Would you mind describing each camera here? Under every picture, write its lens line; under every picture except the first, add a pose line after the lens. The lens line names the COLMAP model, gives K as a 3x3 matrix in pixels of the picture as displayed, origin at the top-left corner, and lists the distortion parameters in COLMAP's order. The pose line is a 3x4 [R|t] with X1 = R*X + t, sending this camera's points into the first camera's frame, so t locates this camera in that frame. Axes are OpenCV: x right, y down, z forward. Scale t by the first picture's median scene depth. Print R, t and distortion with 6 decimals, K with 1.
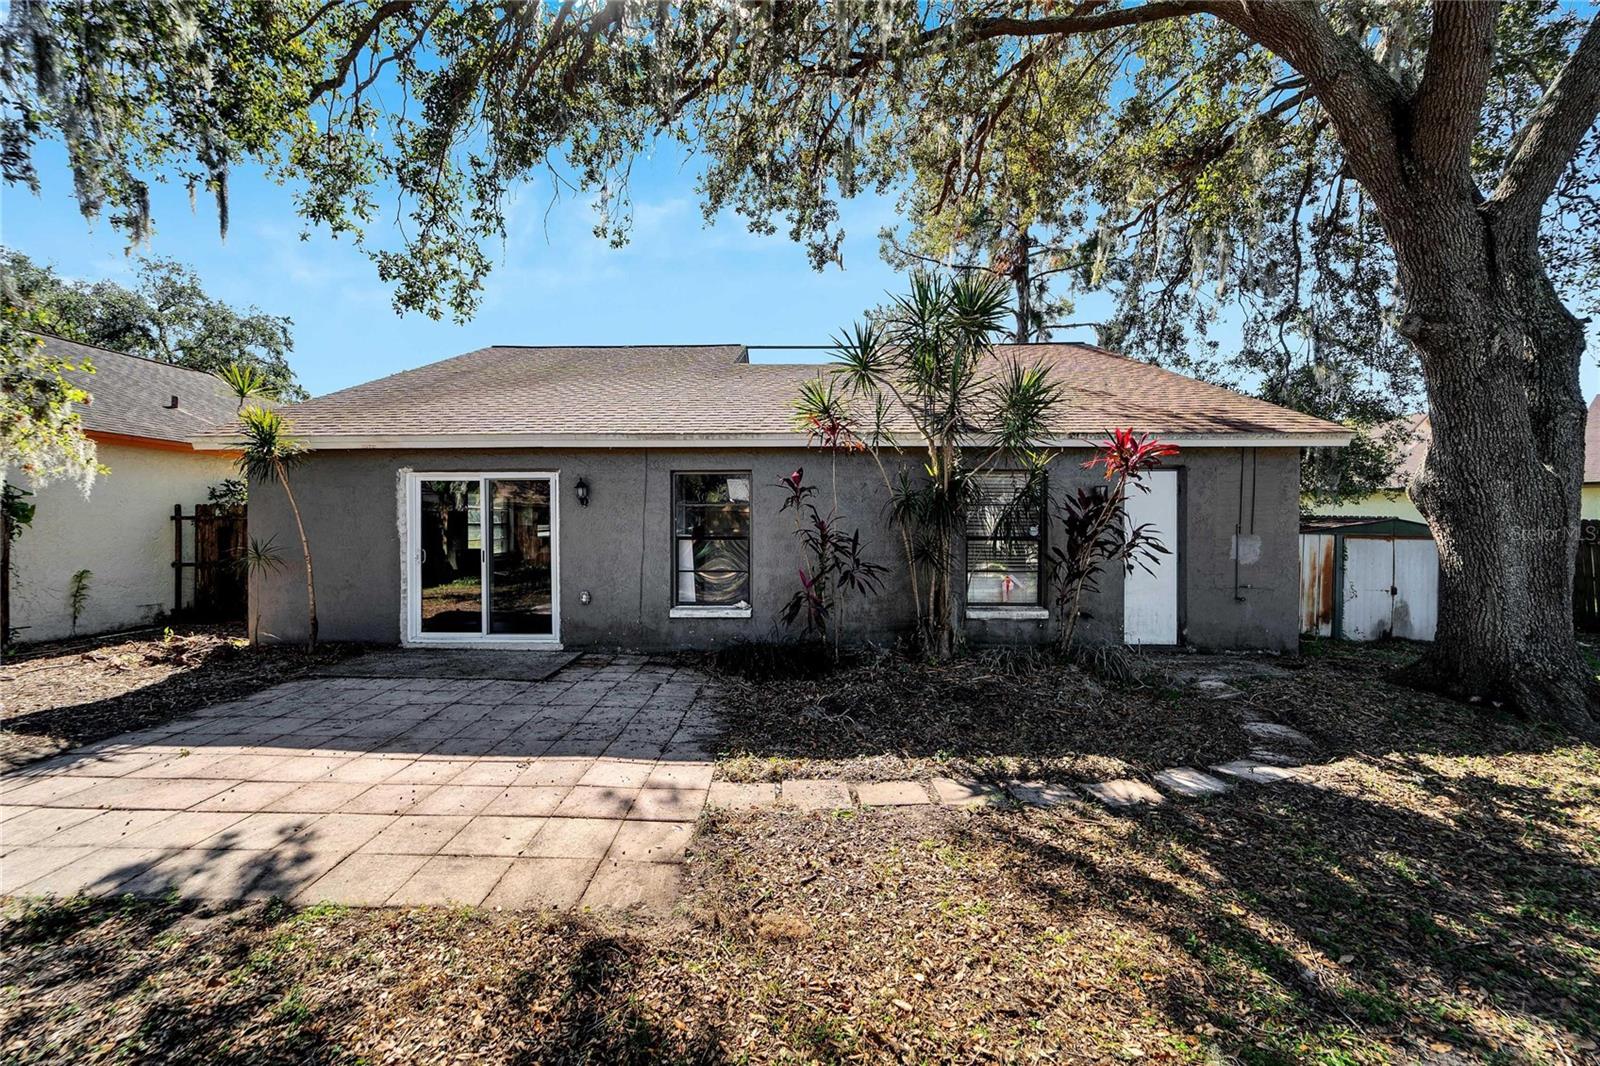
lens RADIAL K [[640.2, 0, 800.0], [0, 640.2, 533.0], [0, 0, 1]] dist [-0.000681, -0.000156]
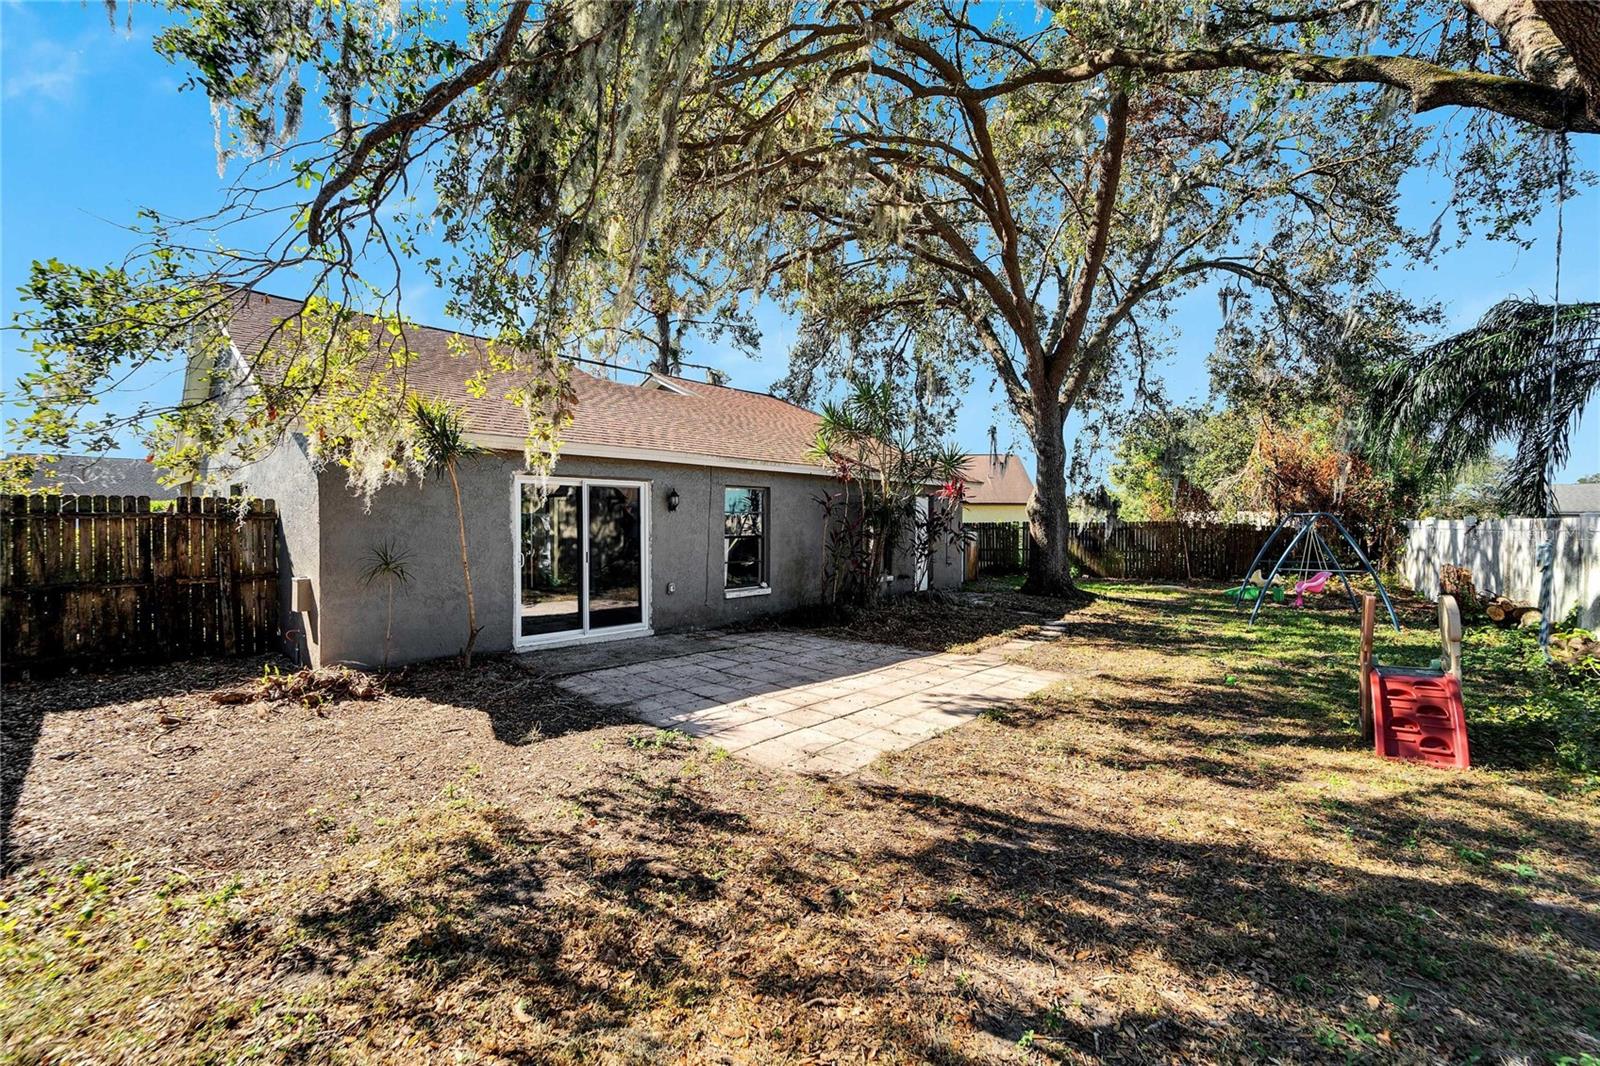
lens RADIAL K [[640.2, 0, 800.0], [0, 640.2, 533.0], [0, 0, 1]] dist [-0.000681, -0.000156]
pose [[0.673943, -0.011496, 0.738694, -1.055369], [0.007979, 0.999934, 0.008283, -0.010603], [-0.738741, 0.000312, 0.673990, 0.016365]]
